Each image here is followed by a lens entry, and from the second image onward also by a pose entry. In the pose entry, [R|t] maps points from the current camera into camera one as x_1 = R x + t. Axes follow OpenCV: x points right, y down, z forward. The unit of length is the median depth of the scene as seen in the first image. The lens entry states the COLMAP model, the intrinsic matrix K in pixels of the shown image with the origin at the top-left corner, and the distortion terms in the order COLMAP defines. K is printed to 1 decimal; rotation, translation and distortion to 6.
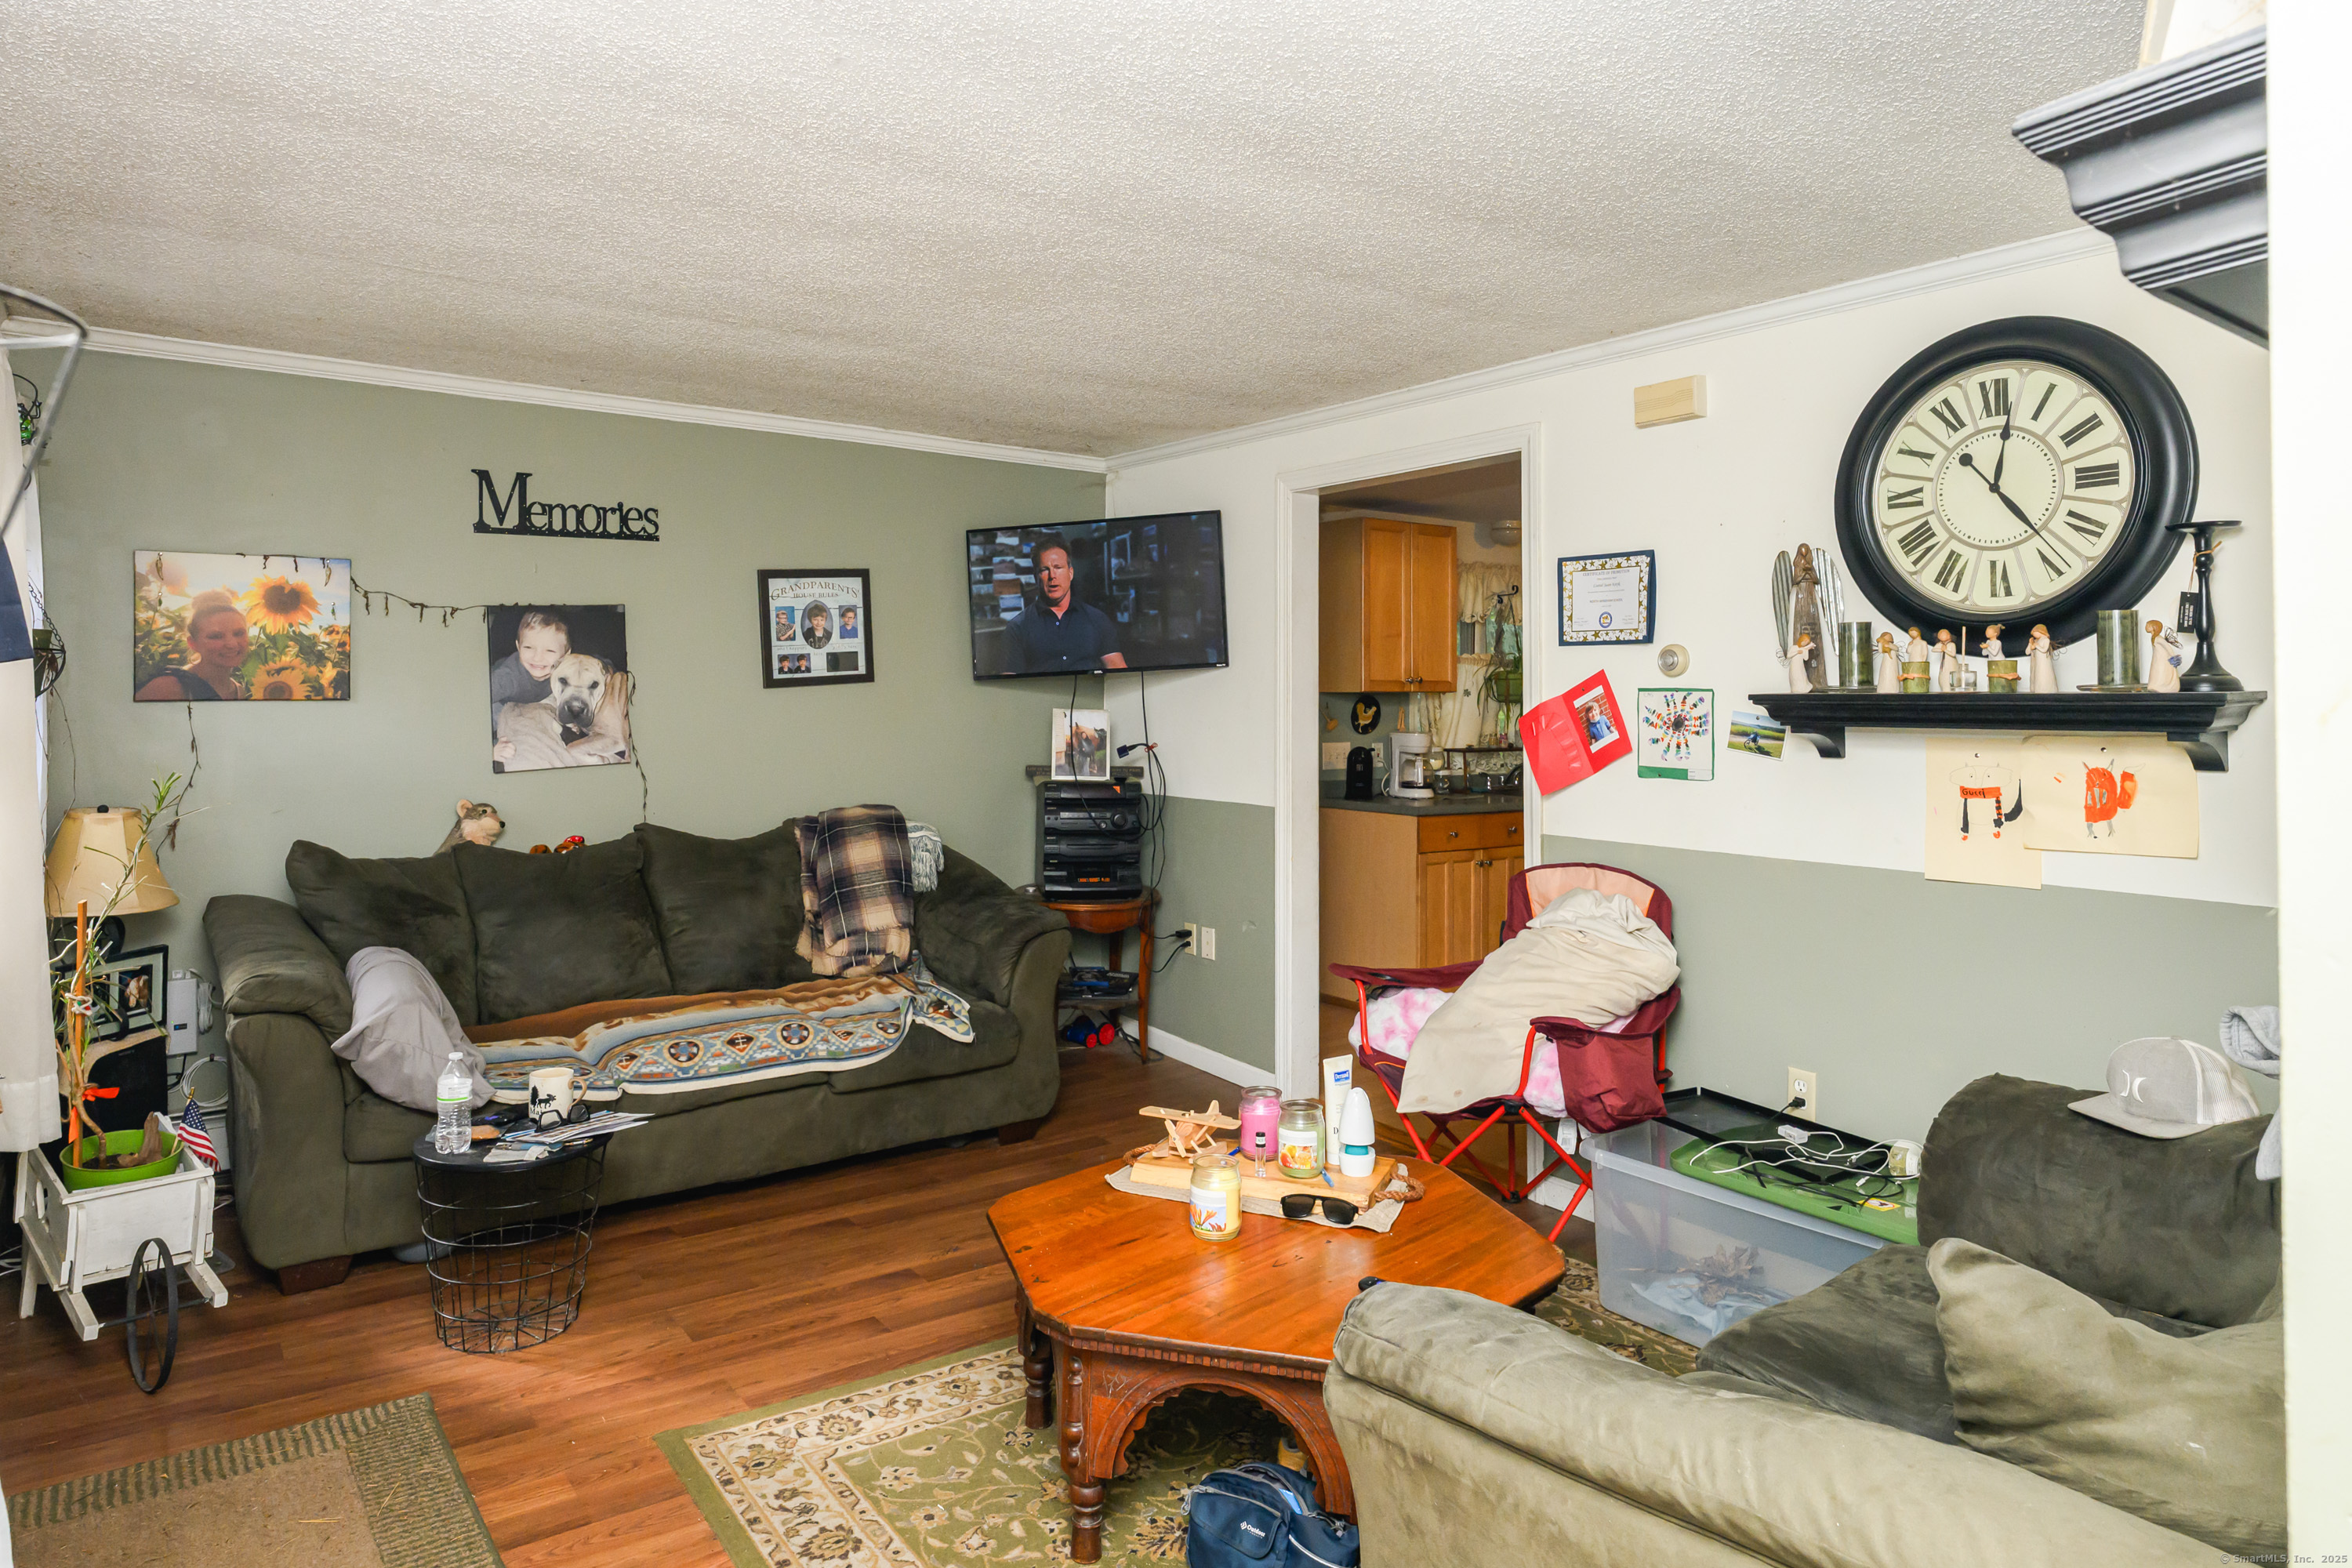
lens RADIAL K [[1370.5, 0, 1157.8], [0, 1370.5, 691.5], [0, 0, 1]] dist [0.000730, 0.000858]
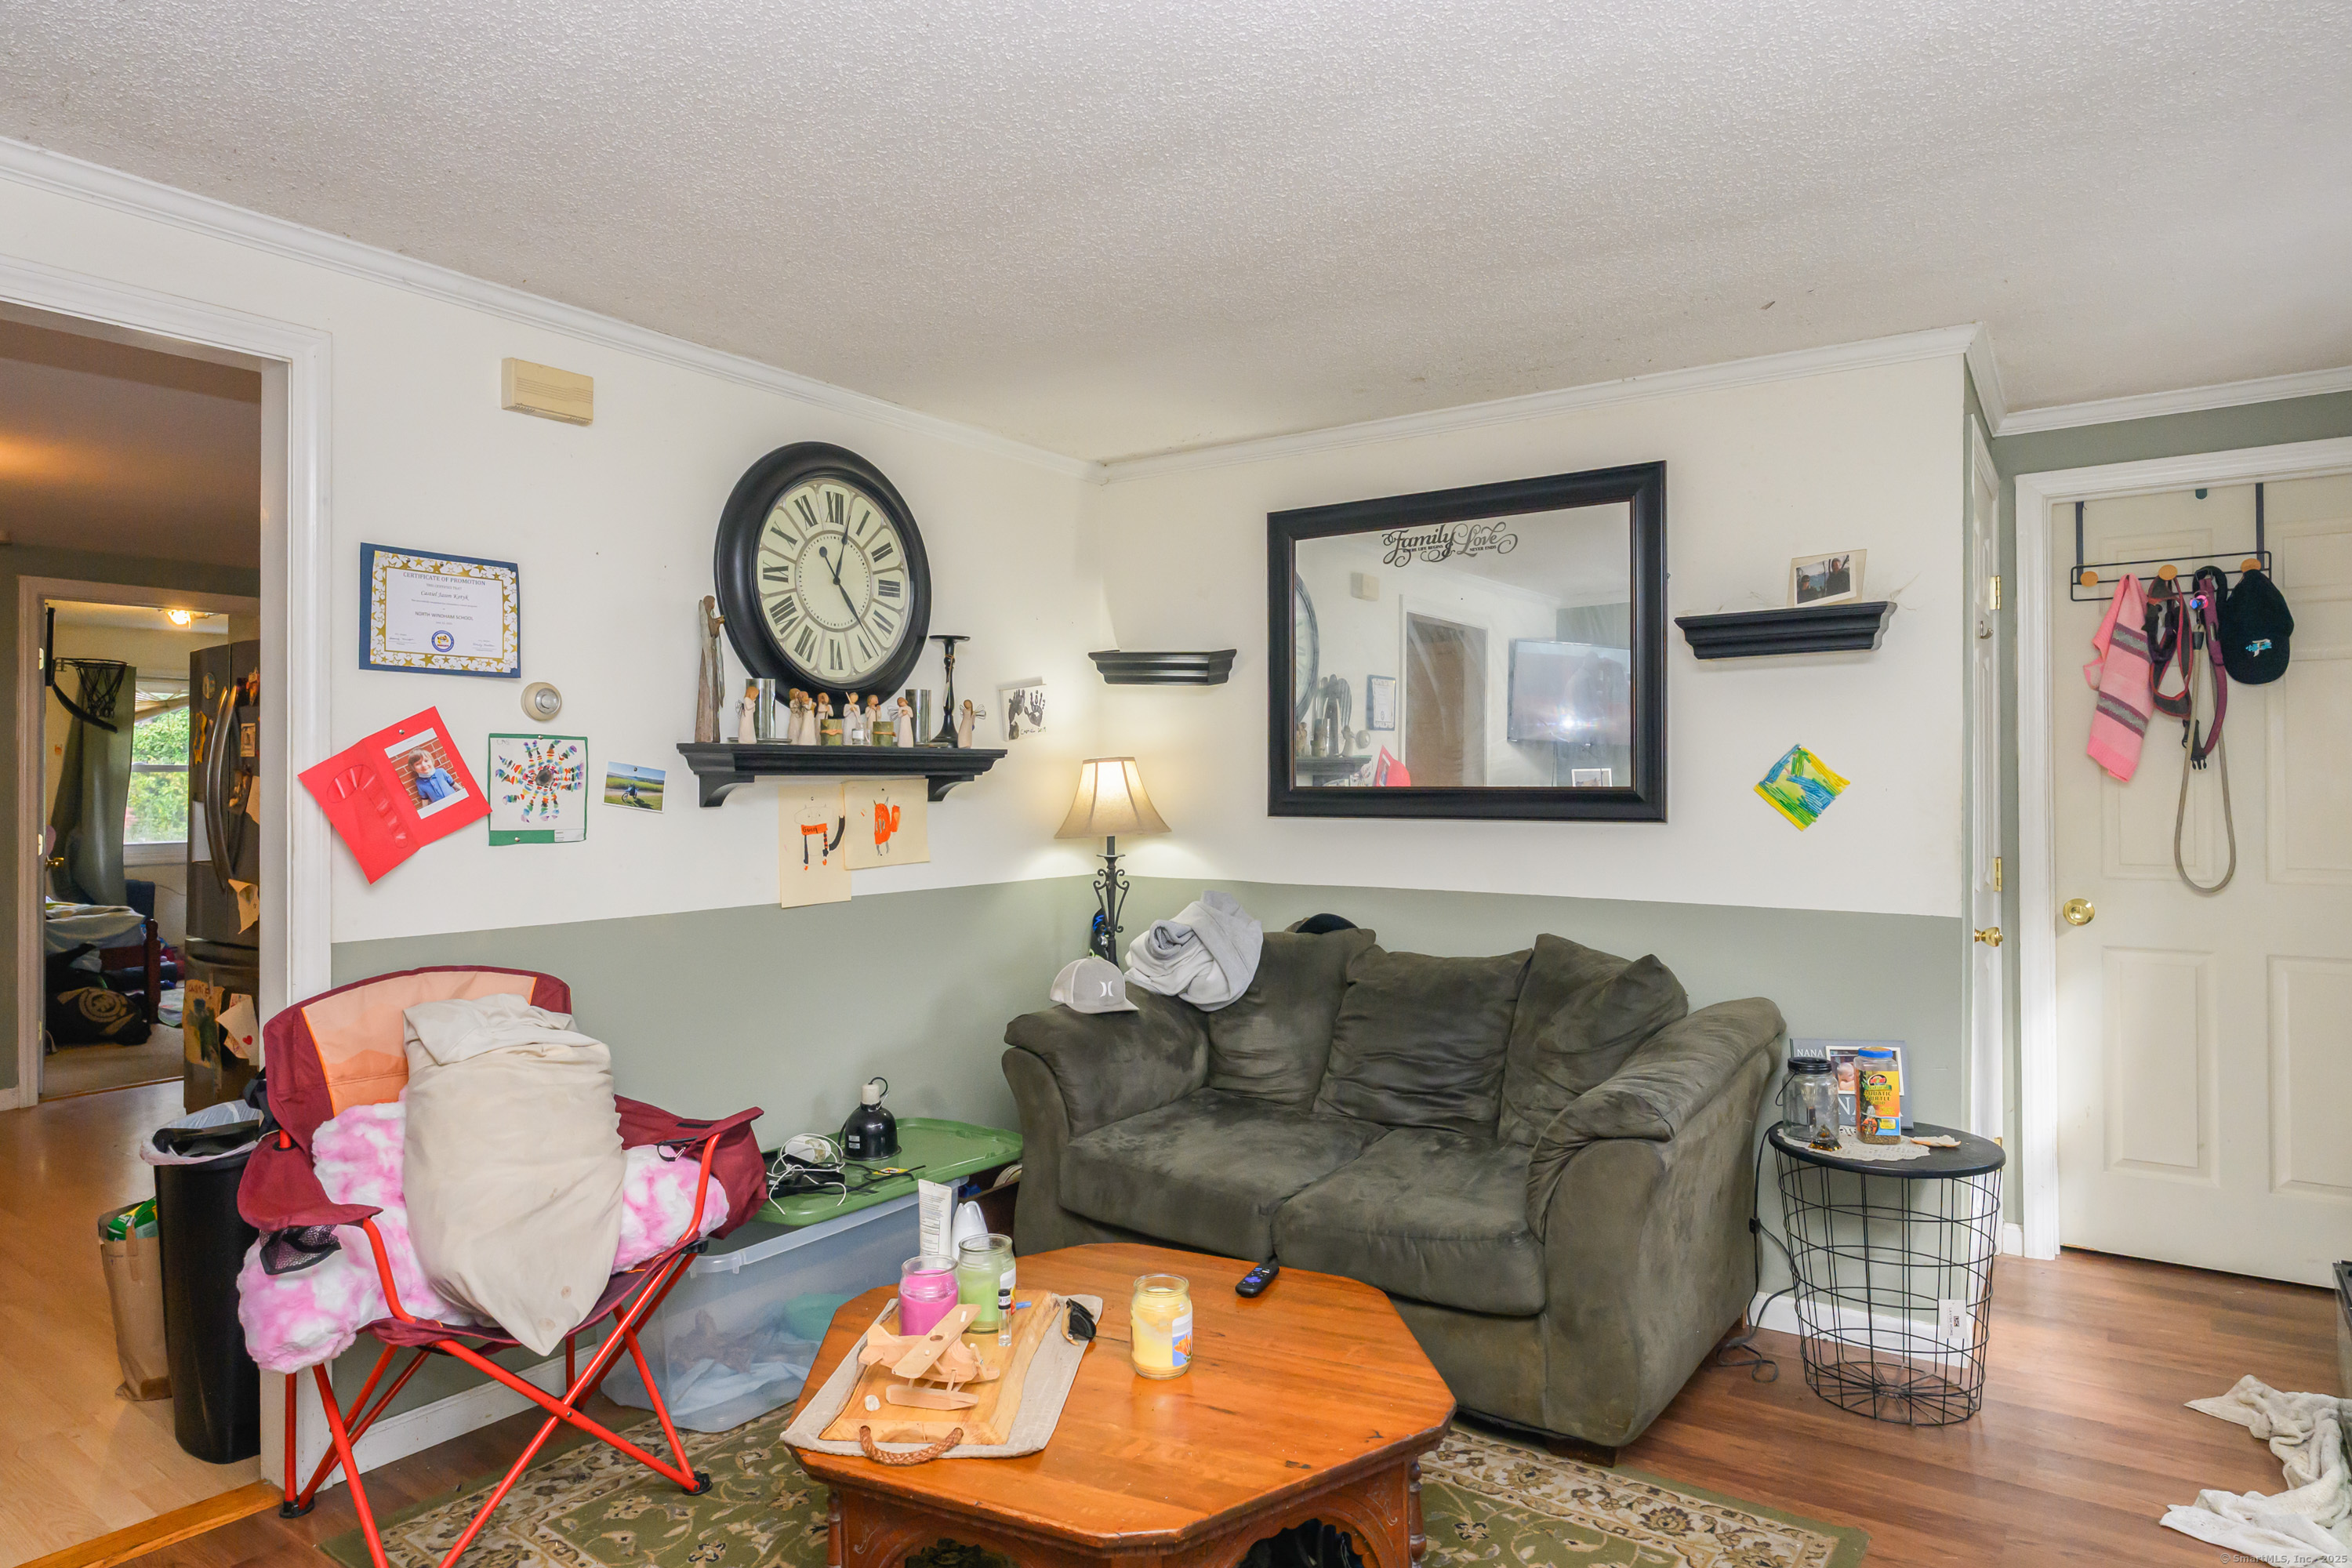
lens RADIAL K [[1370.5, 0, 1174.1], [0, 1370.5, 782.5], [0, 0, 1]] dist [0.000730, 0.000858]
pose [[-0.300538, -0.006276, 0.953749, -0.625618], [-0.003583, 0.999979, 0.005452, 0.024091], [-0.953763, -0.001779, -0.300554, 1.021622]]
